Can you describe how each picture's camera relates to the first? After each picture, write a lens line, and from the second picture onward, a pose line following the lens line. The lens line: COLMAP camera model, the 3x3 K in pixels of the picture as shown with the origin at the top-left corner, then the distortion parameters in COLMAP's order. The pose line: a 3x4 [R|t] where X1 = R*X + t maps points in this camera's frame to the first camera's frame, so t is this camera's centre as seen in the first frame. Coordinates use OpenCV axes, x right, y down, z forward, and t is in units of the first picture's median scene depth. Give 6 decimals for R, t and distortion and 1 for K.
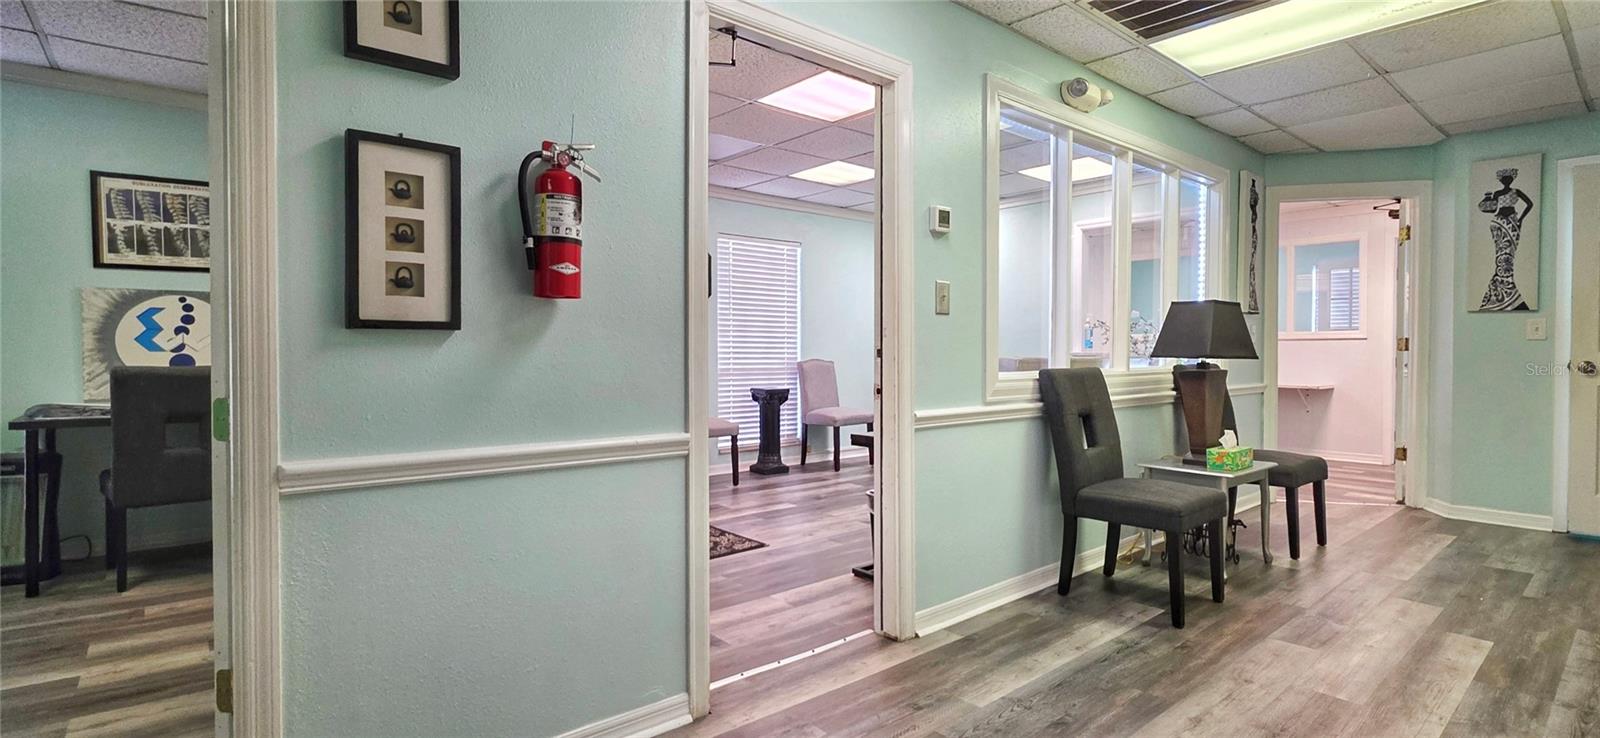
lens RADIAL K [[741.4, 0, 800.4], [0, 741.4, 363.5], [0, 0, 1]] dist [0.000213, -0.000082]
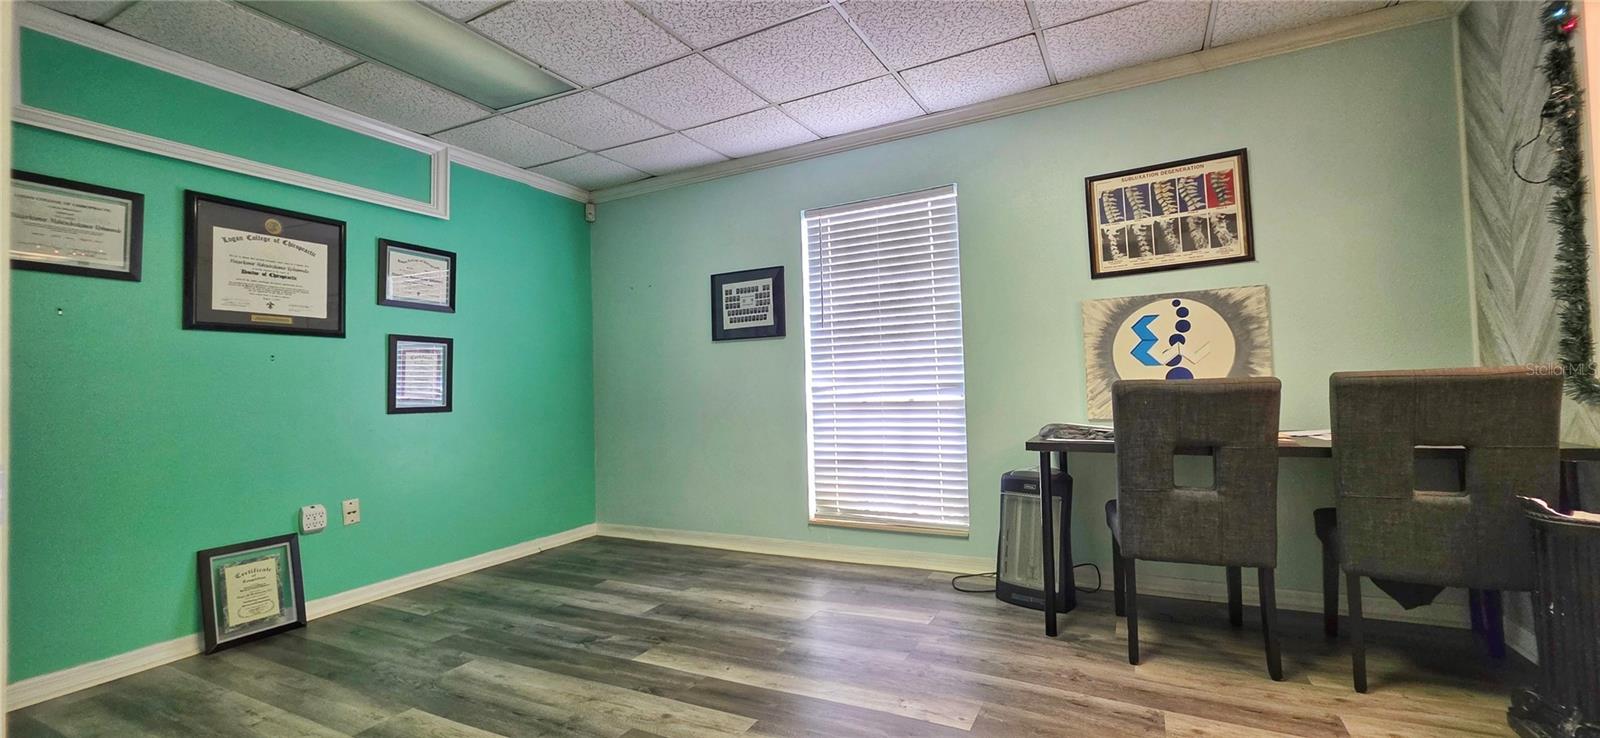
lens RADIAL K [[652.1, 0, 800.4], [0, 652.1, 363.1], [0, 0, 1]] dist [0.002204, 0.000094]
pose [[0.374342, -0.050210, -0.925931, -0.323484], [0.016756, 0.998736, -0.047384, 0.010918], [0.927140, 0.002223, 0.374710, 0.340110]]
